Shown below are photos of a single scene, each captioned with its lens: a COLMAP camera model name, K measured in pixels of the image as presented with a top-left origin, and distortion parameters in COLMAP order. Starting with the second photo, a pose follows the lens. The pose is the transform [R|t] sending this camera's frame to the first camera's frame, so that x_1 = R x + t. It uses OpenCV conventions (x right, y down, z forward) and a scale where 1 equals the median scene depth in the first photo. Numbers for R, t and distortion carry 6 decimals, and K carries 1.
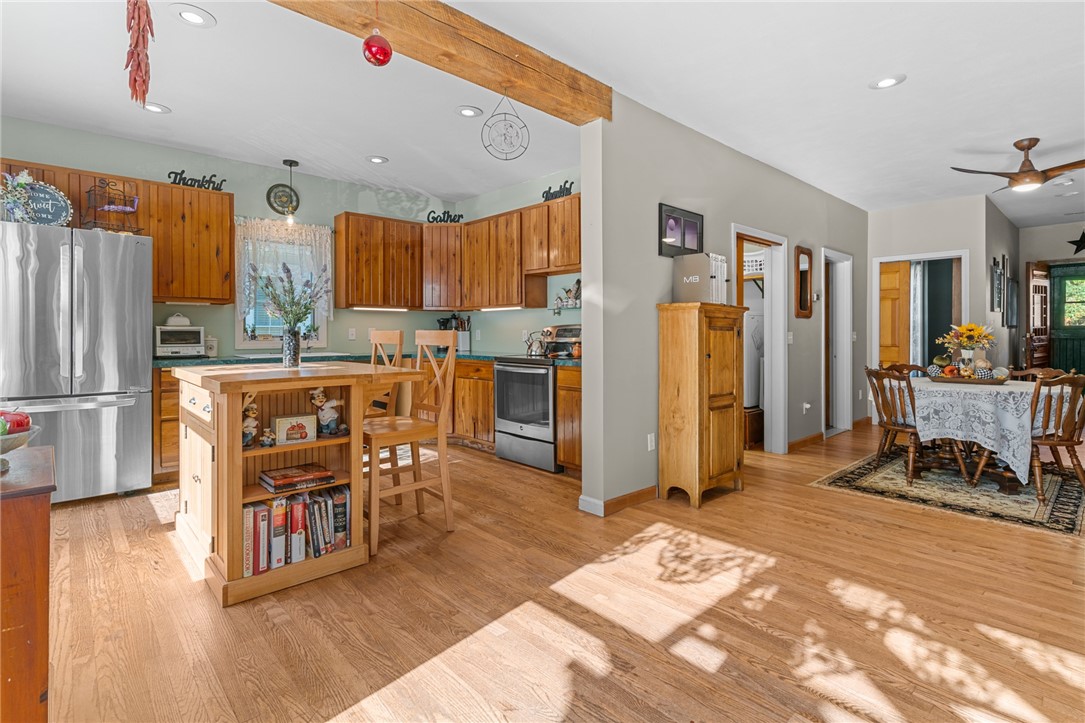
lens RADIAL K [[527.4, 0, 545.0], [0, 527.4, 332.3], [0, 0, 1]] dist [0.003196, 0.000402]
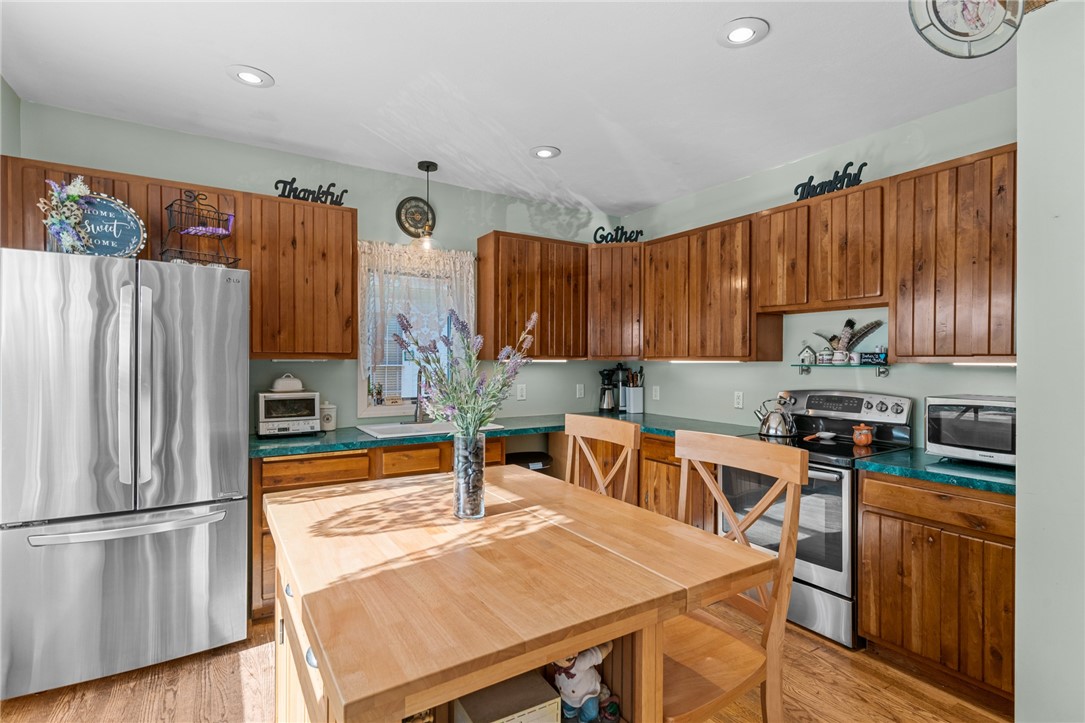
lens RADIAL K [[527.4, 0, 544.2], [0, 527.4, 361.6], [0, 0, 1]] dist [0.003196, 0.000402]
pose [[0.984014, 0.004104, -0.178043, -0.191866], [-0.003827, 0.999991, 0.001900, -0.050608], [0.178049, -0.001188, 0.984021, 0.308227]]
